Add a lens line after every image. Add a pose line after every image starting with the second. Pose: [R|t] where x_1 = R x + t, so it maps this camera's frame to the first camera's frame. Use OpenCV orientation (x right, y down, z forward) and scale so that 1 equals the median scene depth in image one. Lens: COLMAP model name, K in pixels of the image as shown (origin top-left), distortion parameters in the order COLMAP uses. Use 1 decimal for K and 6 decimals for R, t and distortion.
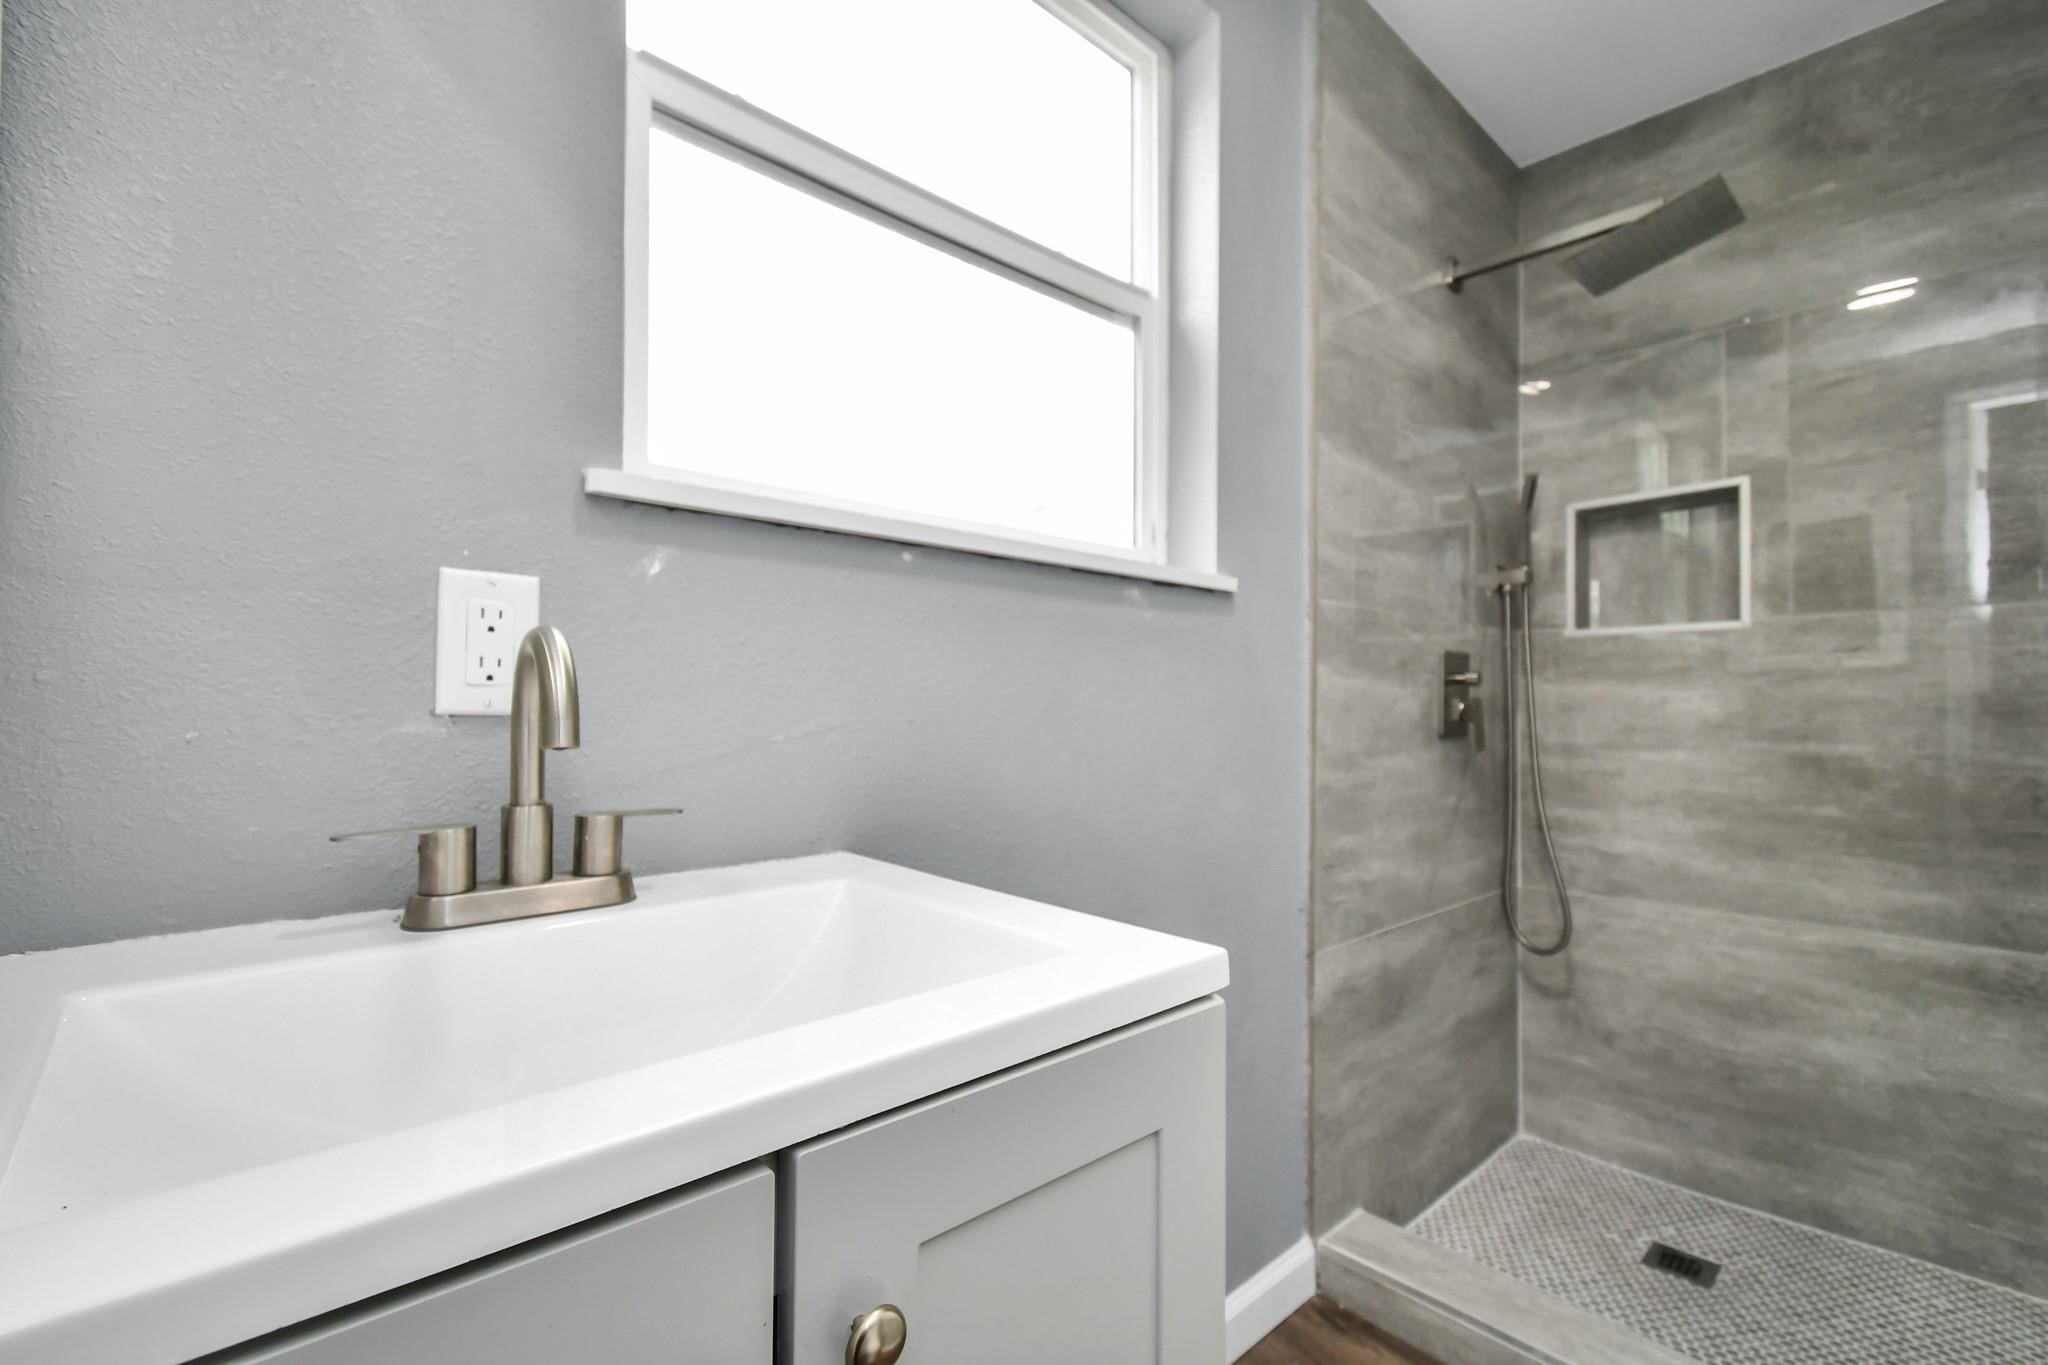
lens RADIAL K [[890.0, 0, 1035.9], [0, 890.0, 691.1], [0, 0, 1]] dist [0.009684, -0.004996]
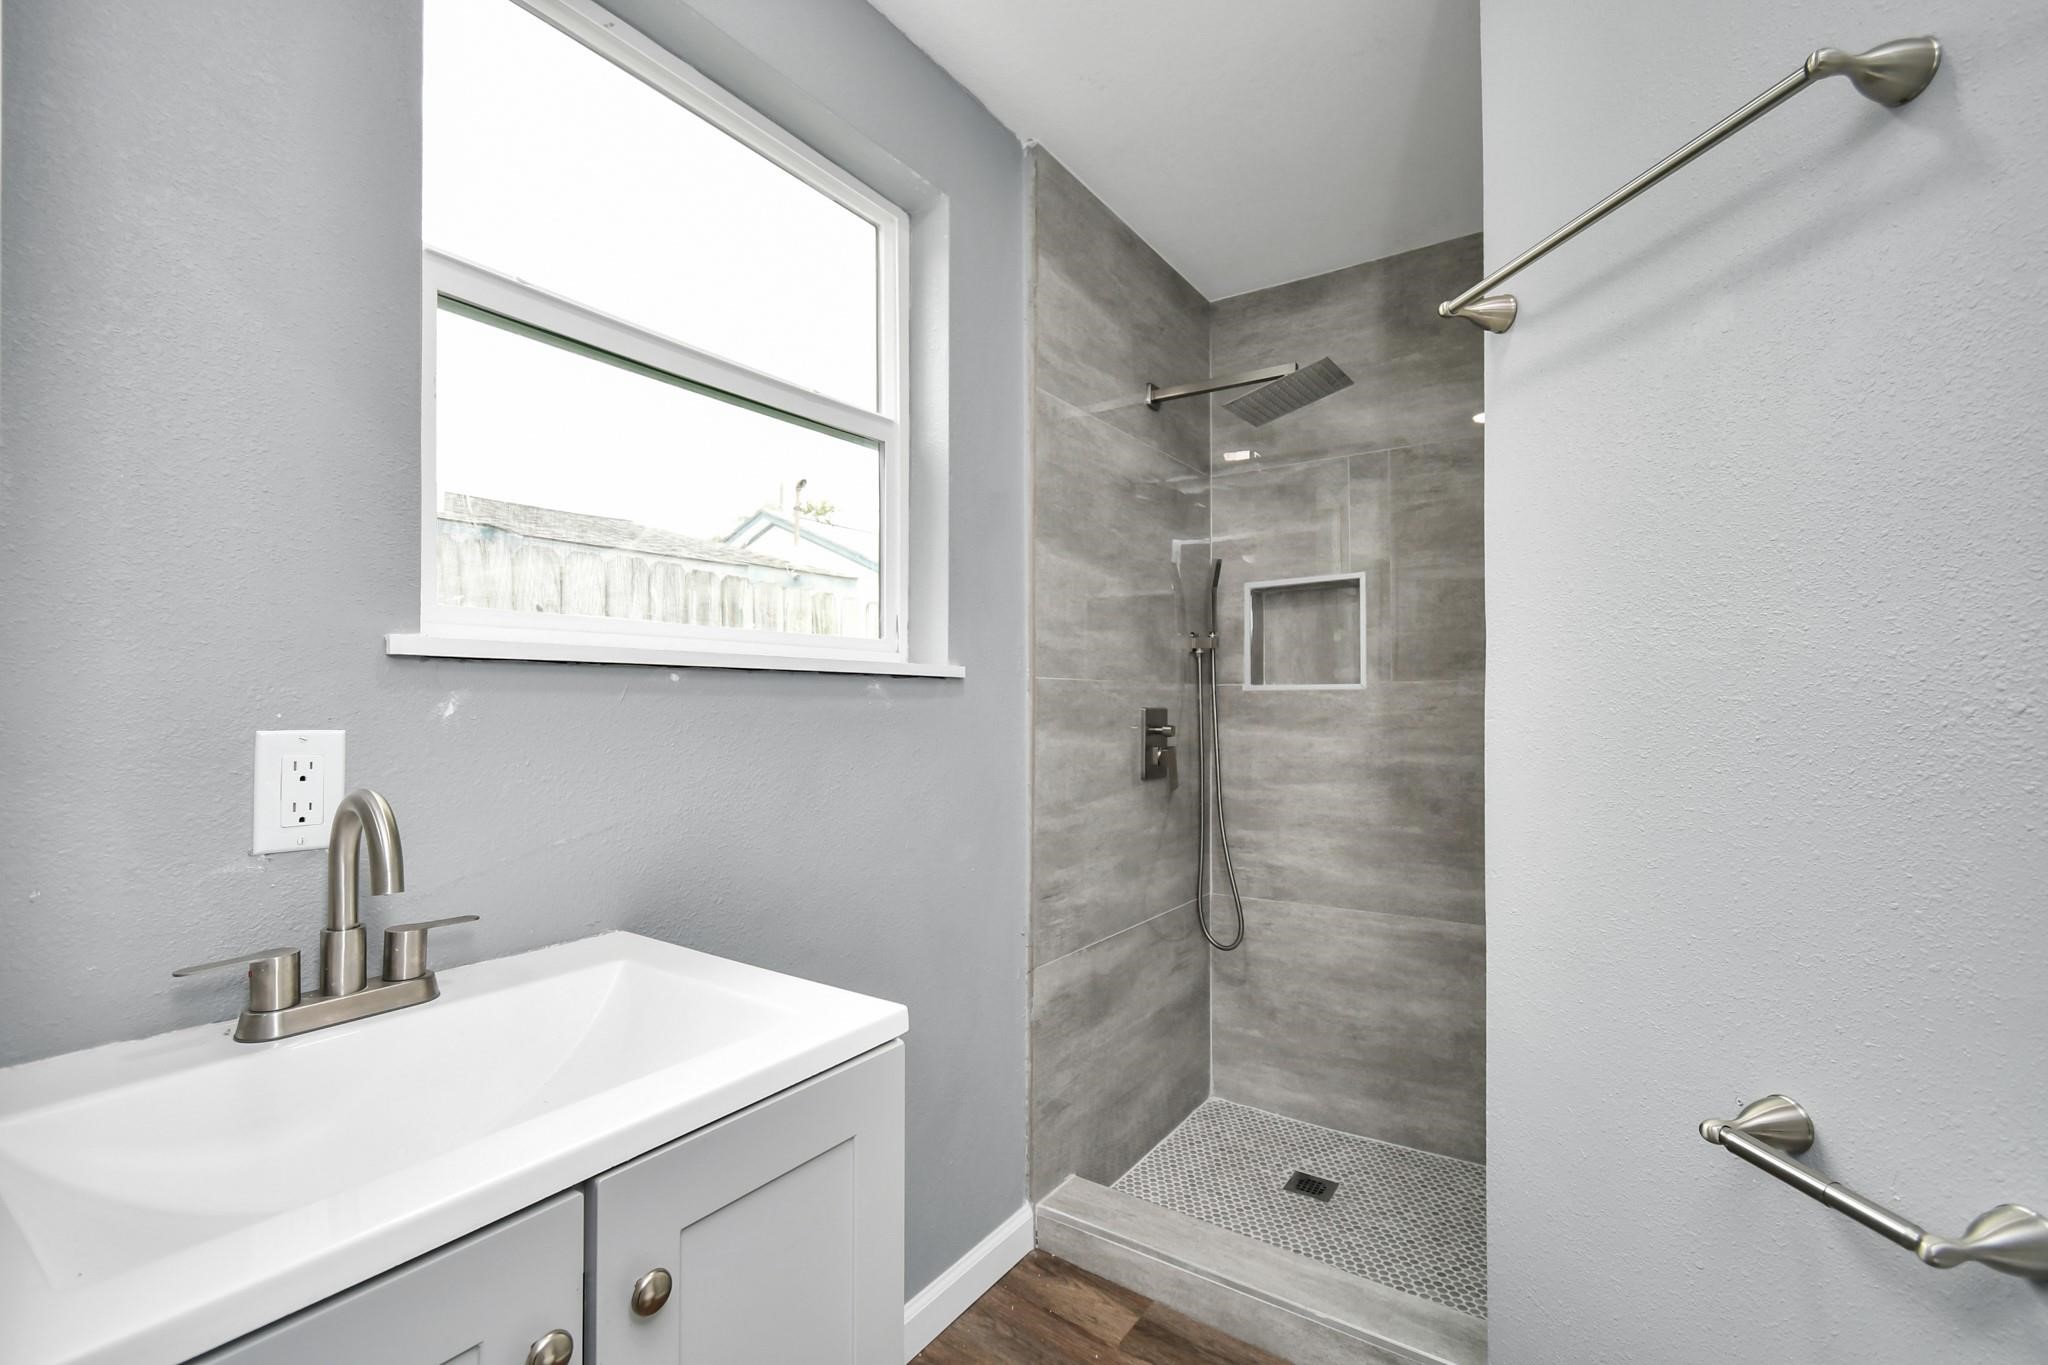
lens RADIAL K [[890.0, 0, 1020.1], [0, 890.0, 688.4], [0, 0, 1]] dist [0.009684, -0.004996]
pose [[0.976113, -0.005650, 0.217190, 0.032339], [0.005479, 0.999984, 0.001392, -0.091107], [-0.217194, -0.000169, 0.976128, -0.183052]]
